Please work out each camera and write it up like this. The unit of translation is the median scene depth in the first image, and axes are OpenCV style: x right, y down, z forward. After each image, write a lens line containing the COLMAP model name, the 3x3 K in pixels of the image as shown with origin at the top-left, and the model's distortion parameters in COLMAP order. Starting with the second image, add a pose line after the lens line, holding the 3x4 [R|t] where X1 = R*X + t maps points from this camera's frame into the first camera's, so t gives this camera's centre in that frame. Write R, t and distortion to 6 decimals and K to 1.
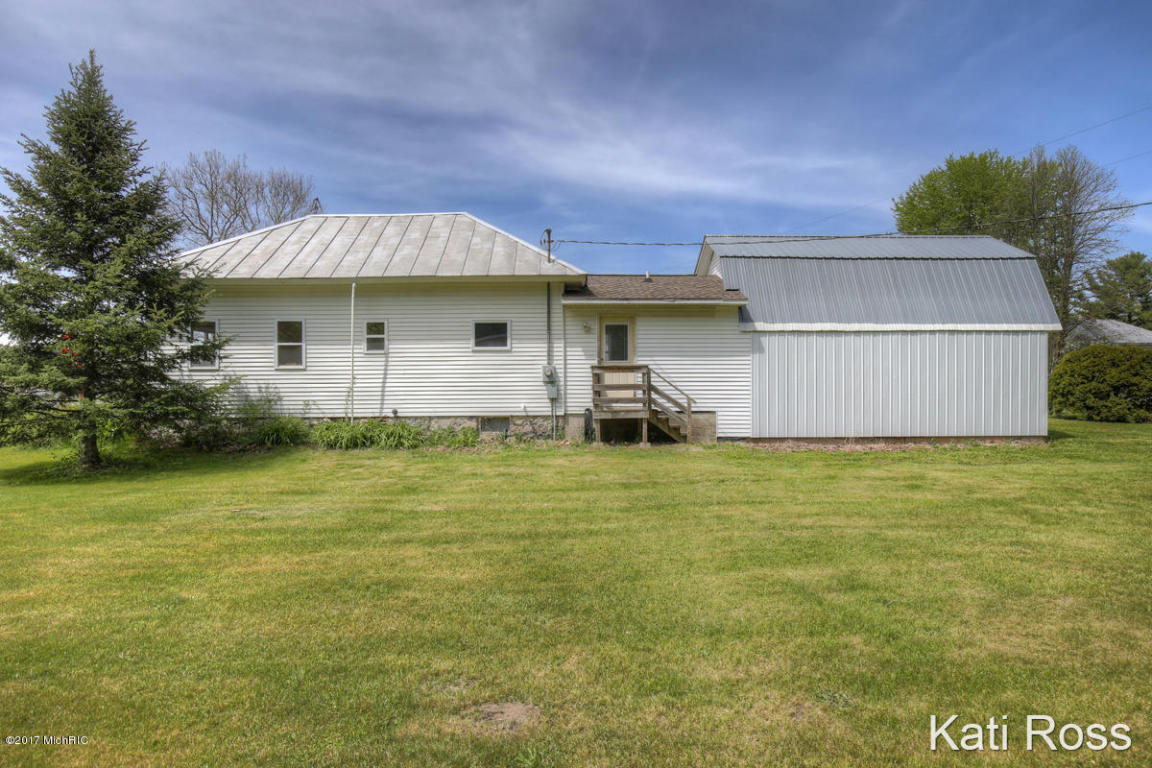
lens RADIAL K [[647.9, 0, 576.0], [0, 647.9, 384.0], [0, 0, 1]] dist [-0.016873, -0.000167]
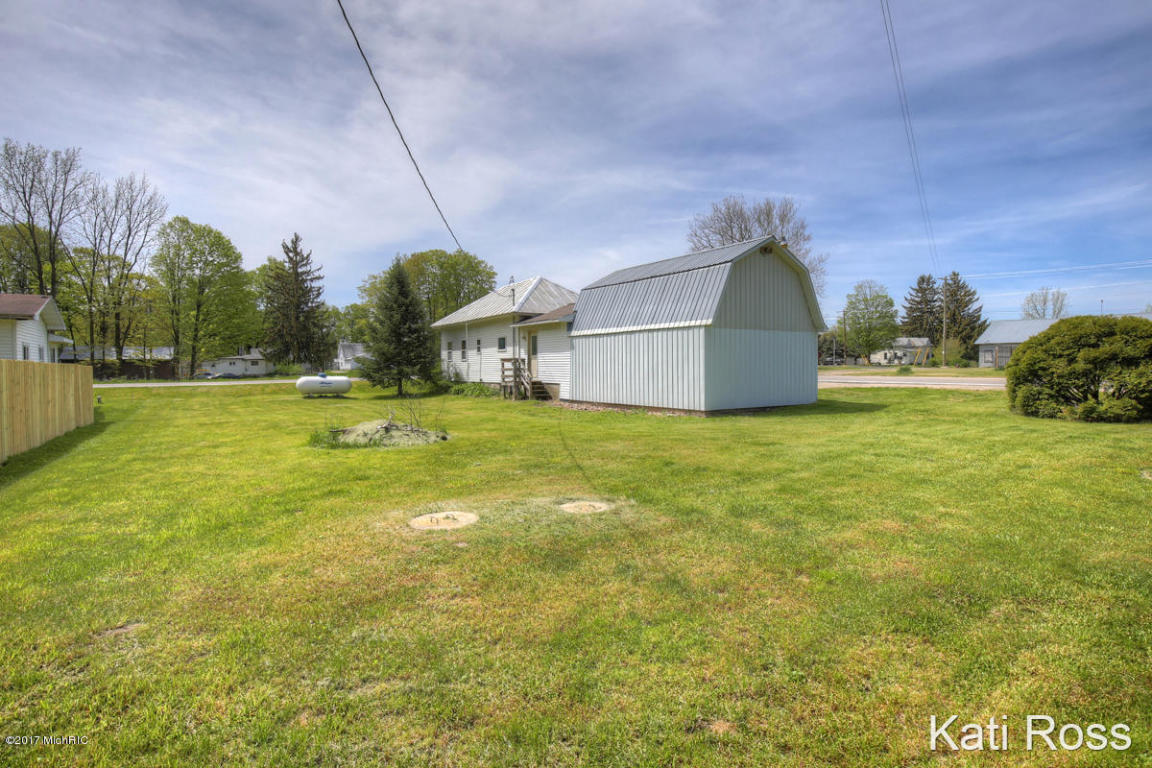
lens RADIAL K [[607.6, 0, 576.8], [0, 607.6, 360.7], [0, 0, 1]] dist [0.001634, 0.000252]
pose [[0.543205, -0.007858, -0.839563, 1.587059], [-0.000375, 0.999954, -0.009601, -0.003567], [0.839600, 0.005530, 0.543177, 0.160659]]
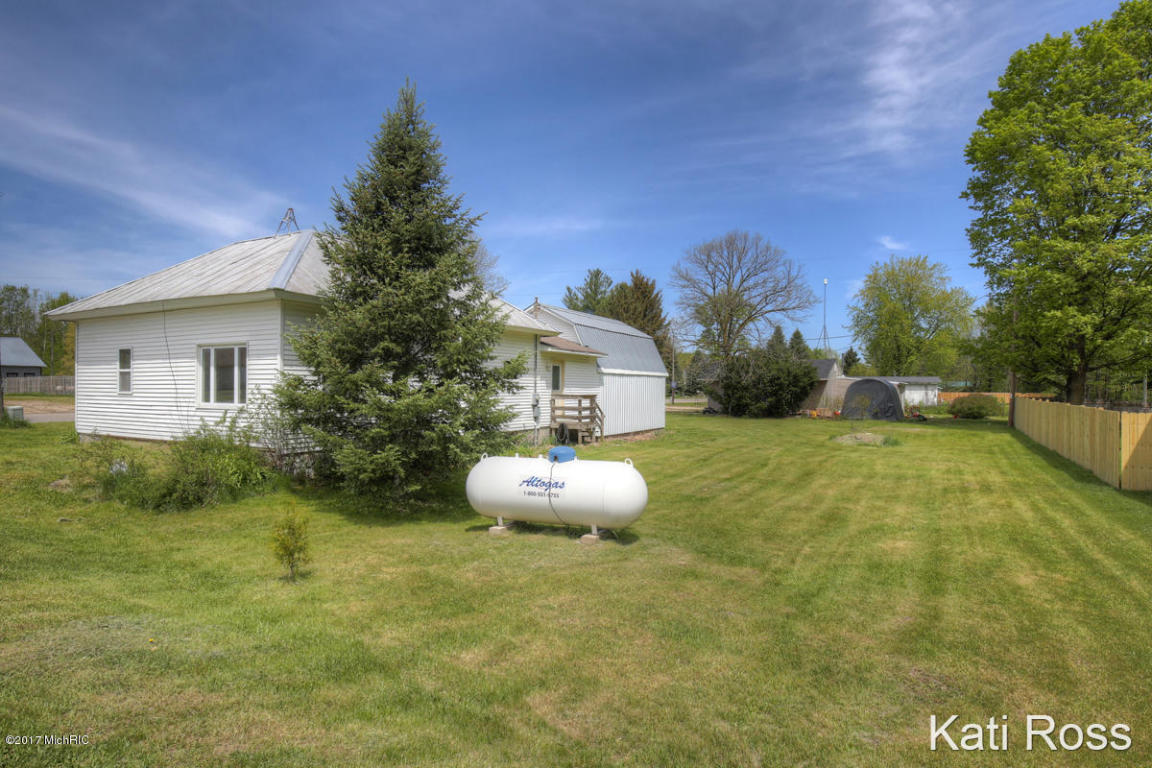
lens RADIAL K [[647.9, 0, 576.0], [0, 647.9, 384.0], [0, 0, 1]] dist [-0.016873, -0.000167]
pose [[0.497518, 0.010543, 0.867389, -1.204687], [0.016882, 0.999619, -0.021834, -0.017449], [-0.867289, 0.025506, 0.497151, 0.225313]]
